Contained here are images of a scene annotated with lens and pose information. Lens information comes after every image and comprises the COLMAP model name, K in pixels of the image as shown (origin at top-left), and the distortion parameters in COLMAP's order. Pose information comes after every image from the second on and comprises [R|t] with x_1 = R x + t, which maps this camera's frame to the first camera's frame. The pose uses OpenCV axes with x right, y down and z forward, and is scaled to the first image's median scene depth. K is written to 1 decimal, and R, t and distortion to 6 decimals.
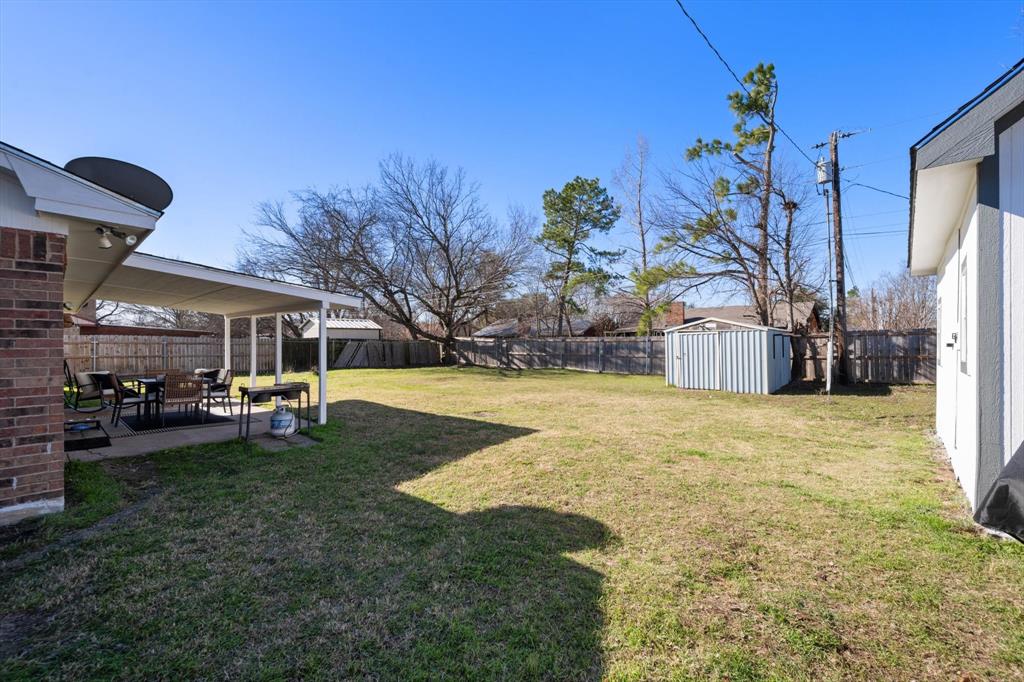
lens RADIAL K [[420.2, 0, 504.1], [0, 420.2, 341.1], [0, 0, 1]] dist [-0.001426, -0.000008]
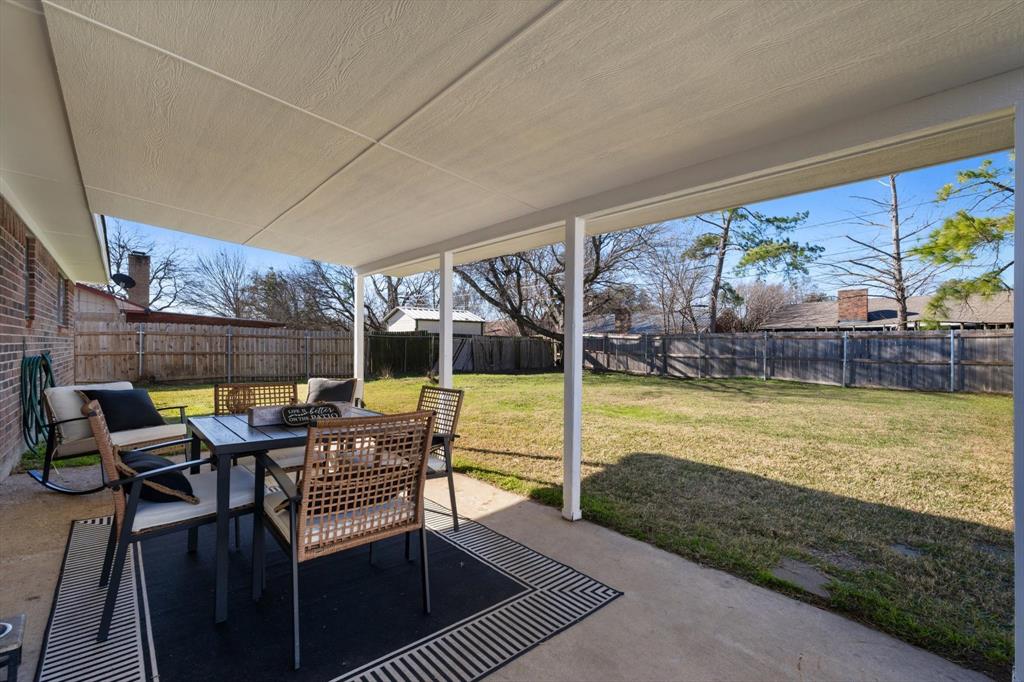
lens RADIAL K [[482.7, 0, 518.5], [0, 482.7, 343.1], [0, 0, 1]] dist [-0.002371, -0.000657]
pose [[0.991615, 0.006730, -0.129051, -0.138008], [-0.006256, 0.999972, 0.004075, 0.007838], [0.129075, -0.003234, 0.991630, 0.160164]]
